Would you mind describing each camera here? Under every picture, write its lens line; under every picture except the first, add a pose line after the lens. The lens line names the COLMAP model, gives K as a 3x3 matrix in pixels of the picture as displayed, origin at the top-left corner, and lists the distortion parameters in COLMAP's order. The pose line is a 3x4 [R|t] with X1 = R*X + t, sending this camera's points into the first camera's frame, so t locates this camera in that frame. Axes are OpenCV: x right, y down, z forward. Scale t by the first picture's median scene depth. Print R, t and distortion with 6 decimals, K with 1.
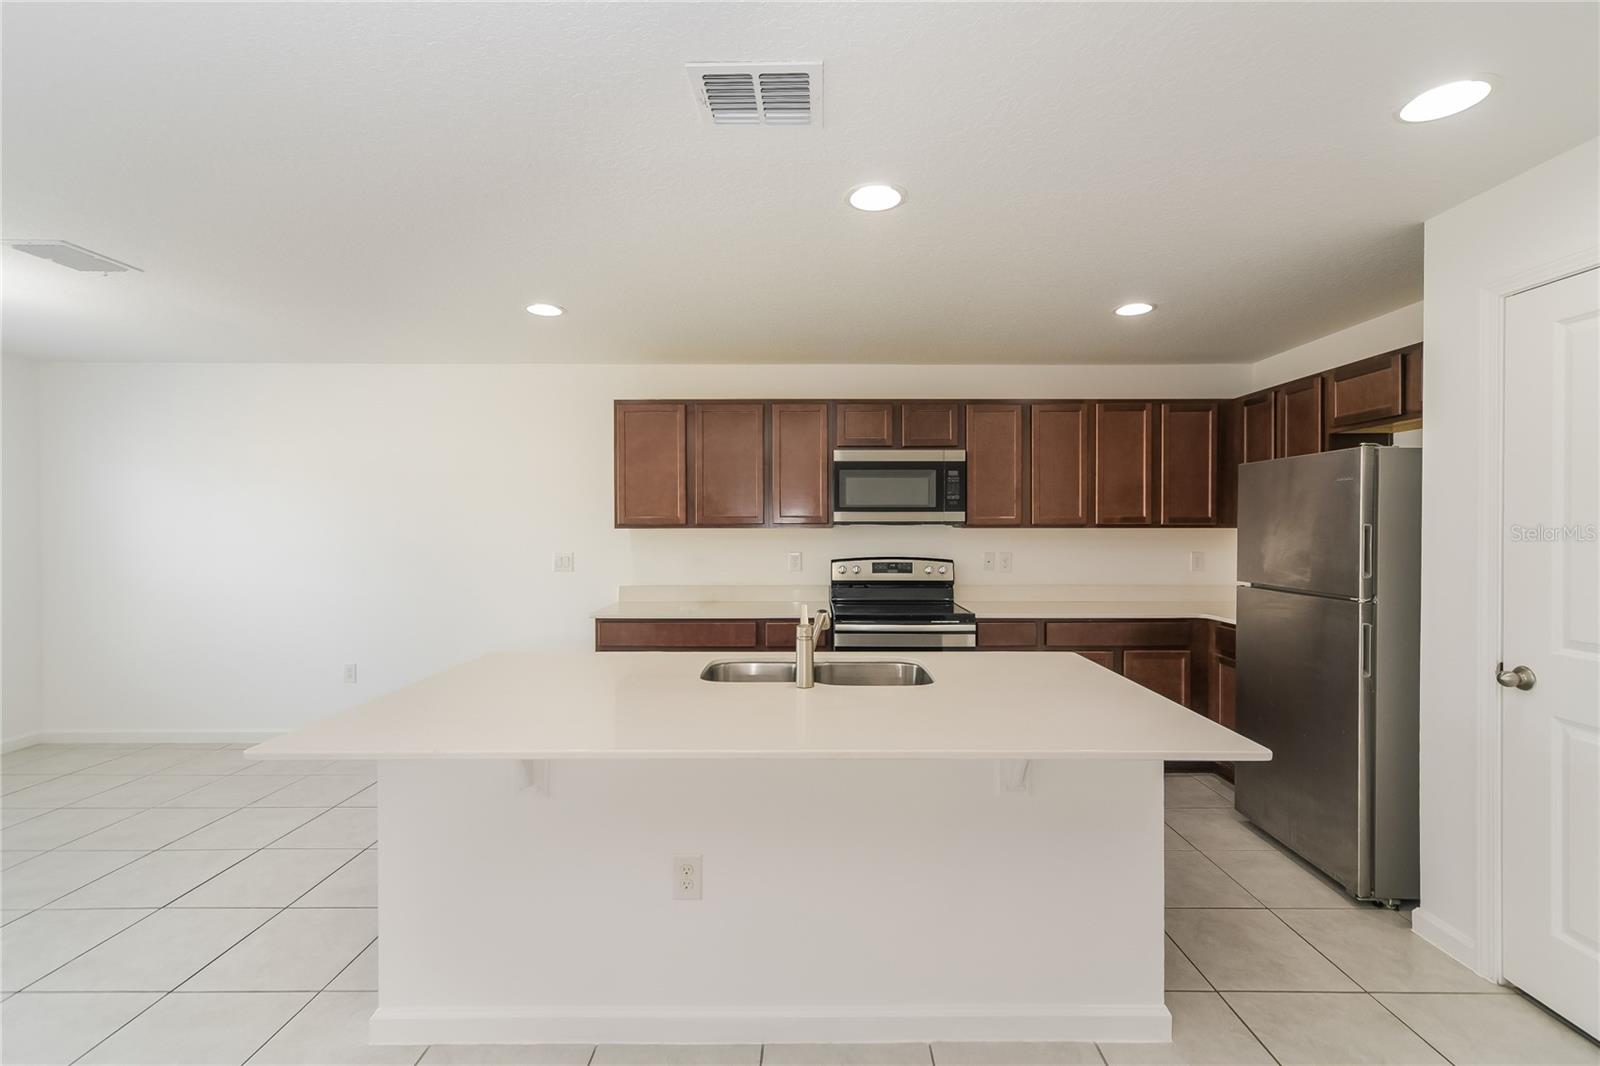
lens RADIAL K [[700.2, 0, 810.6], [0, 700.2, 527.2], [0, 0, 1]] dist [0.010258, 0.000785]
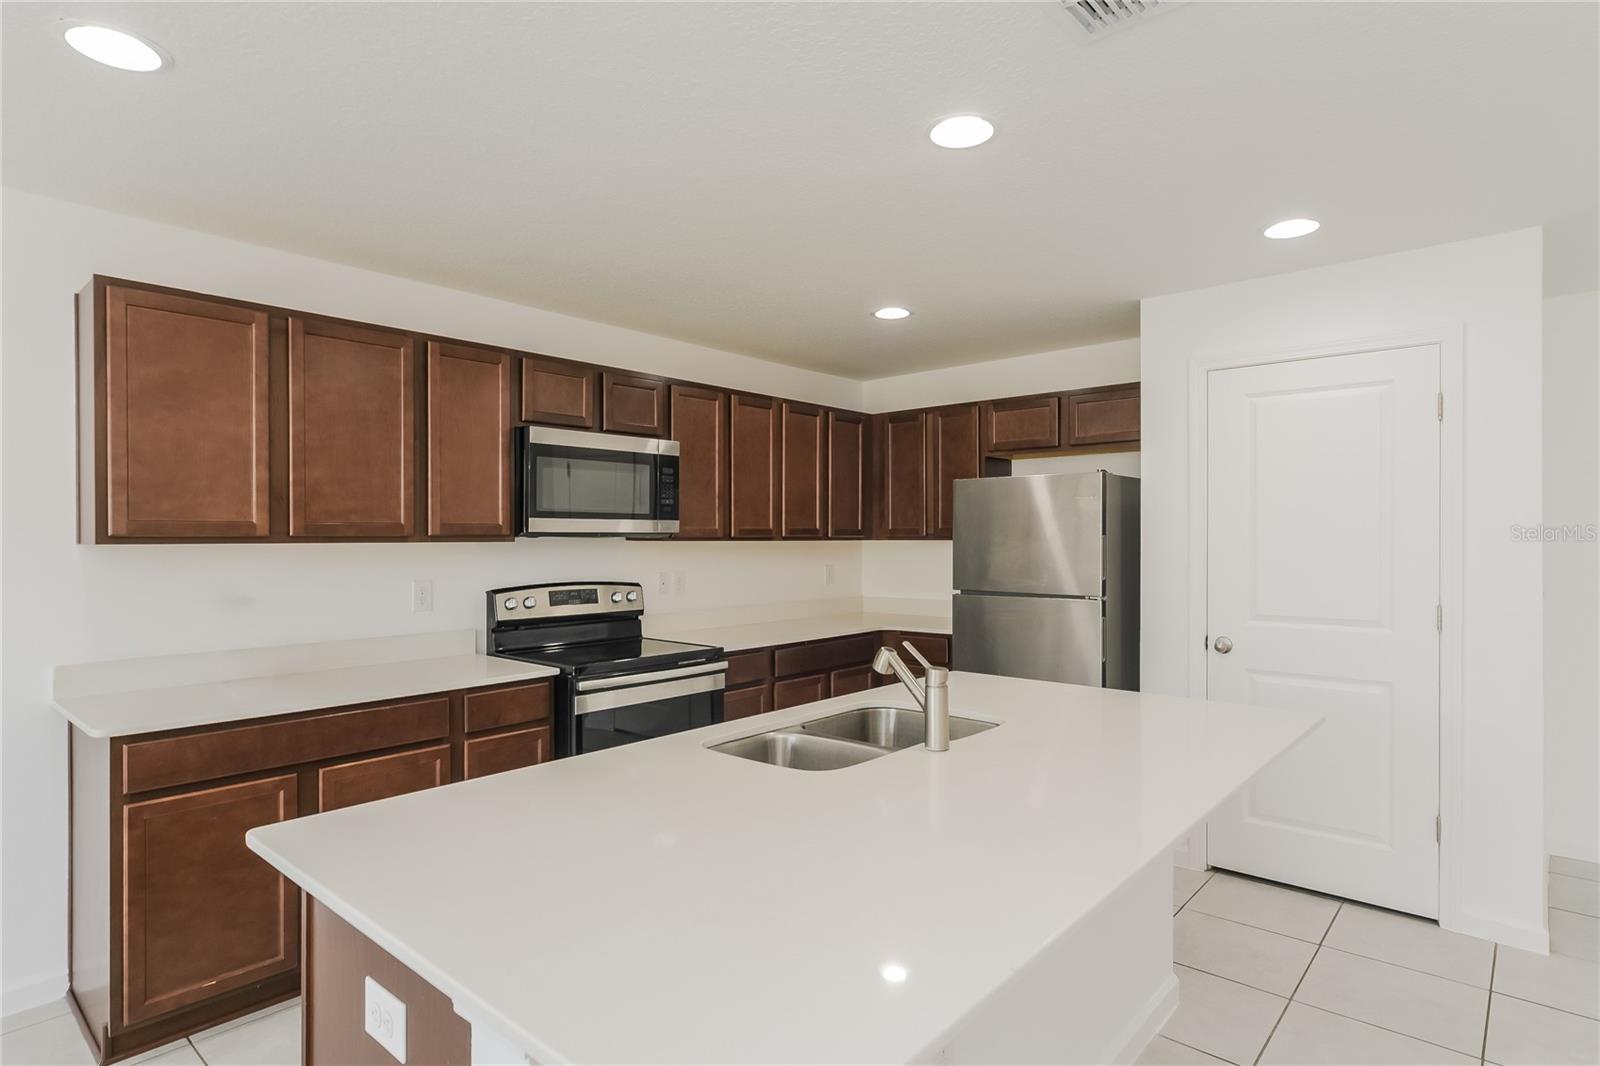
lens RADIAL K [[874.1, 0, 809.1], [0, 874.1, 538.0], [0, 0, 1]] dist [0.005220, 0.001397]
pose [[0.648295, -0.000601, 0.761389, -0.426100], [0.004222, 0.999987, -0.002806, 0.001012], [-0.761378, 0.005034, 0.648289, 0.248441]]
